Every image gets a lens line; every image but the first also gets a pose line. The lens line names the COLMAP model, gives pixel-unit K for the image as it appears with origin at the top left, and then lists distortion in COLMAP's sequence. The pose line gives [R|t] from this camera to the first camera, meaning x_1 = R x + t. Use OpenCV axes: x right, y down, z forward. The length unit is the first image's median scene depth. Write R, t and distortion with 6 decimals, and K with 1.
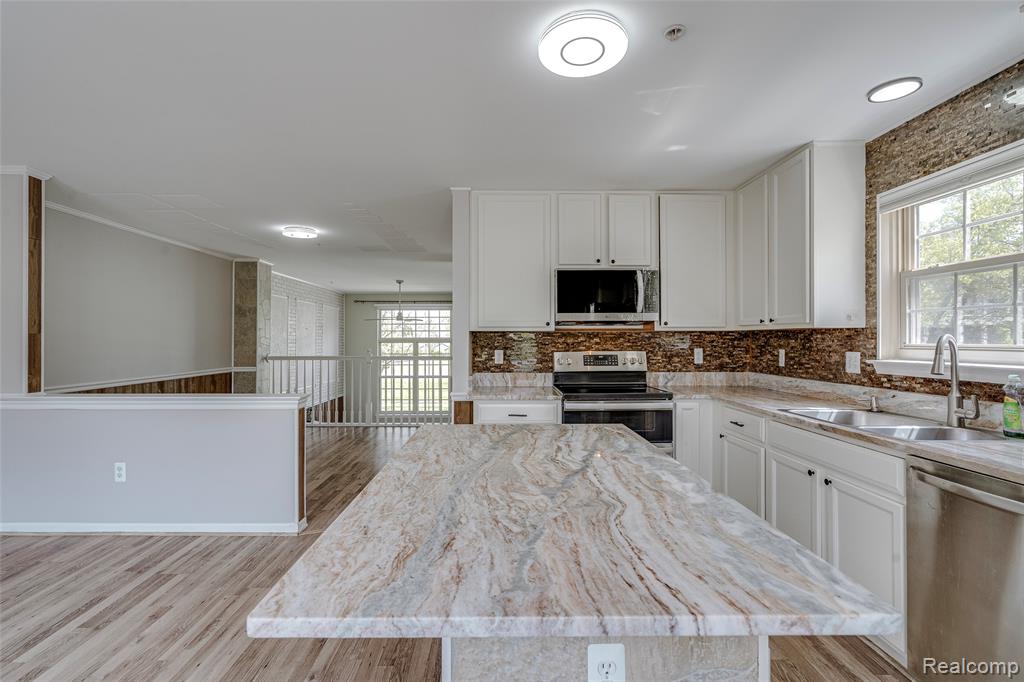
lens RADIAL K [[468.3, 0, 506.8], [0, 468.3, 338.2], [0, 0, 1]] dist [-0.000365, 0.000273]
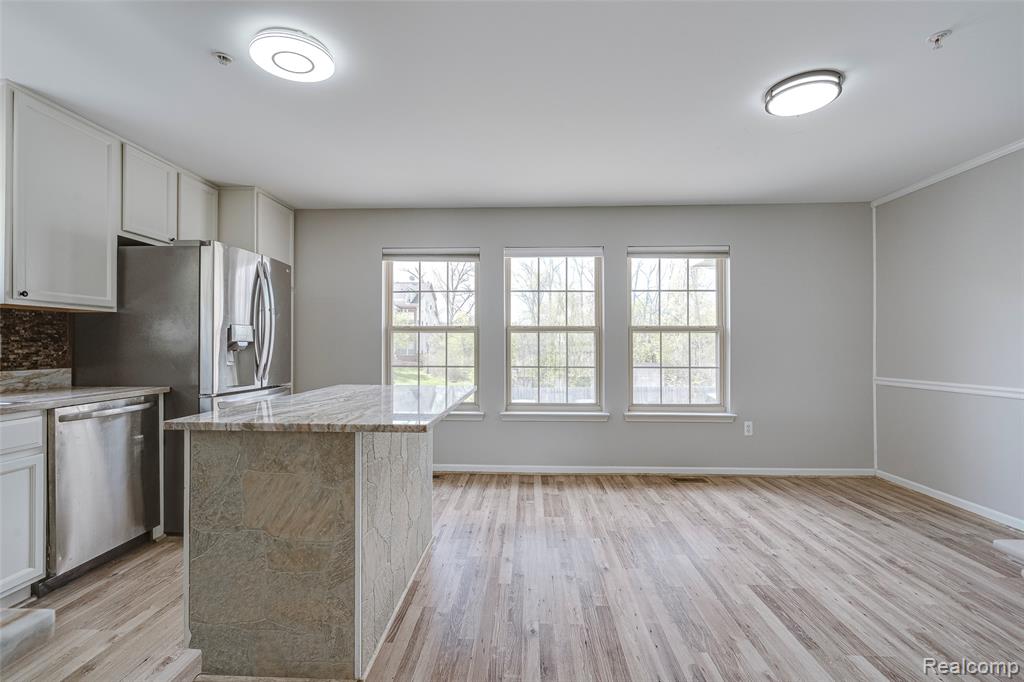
lens RADIAL K [[483.5, 0, 505.9], [0, 483.5, 343.0], [0, 0, 1]] dist [-0.003676, -0.000794]
pose [[-0.995972, -0.000728, 0.089661, -0.278367], [-0.001840, 0.999922, -0.012330, 0.049838], [-0.089645, -0.012445, -0.995896, 1.300983]]
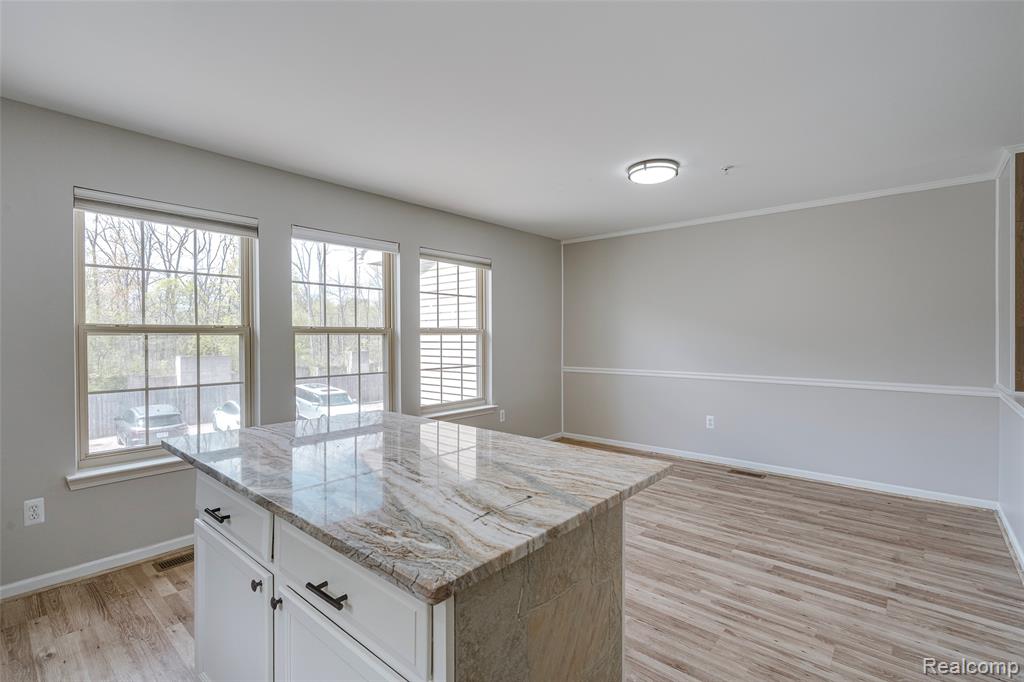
lens RADIAL K [[473.4, 0, 509.6], [0, 473.4, 340.4], [0, 0, 1]] dist [-0.004475, -0.000105]
pose [[-0.676865, 0.011121, -0.736023, 0.337770], [0.007865, 0.999938, 0.007877, 0.005965], [0.736065, -0.000457, -0.676911, 0.955761]]
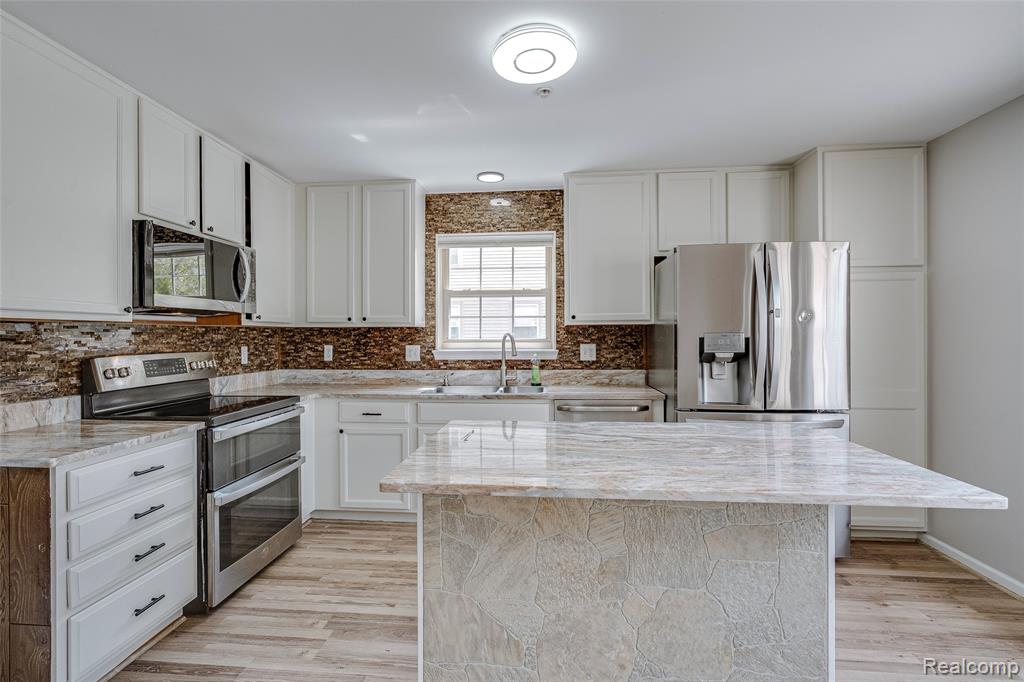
lens RADIAL K [[469.5, 0, 489.5], [0, 469.5, 335.6], [0, 0, 1]] dist [-0.001121, 0.000113]
pose [[0.154253, -0.000190, 0.988031, -0.553126], [-0.000059, 1.000000, 0.000202, 0.001608], [-0.988031, -0.000089, 0.154253, 0.579550]]
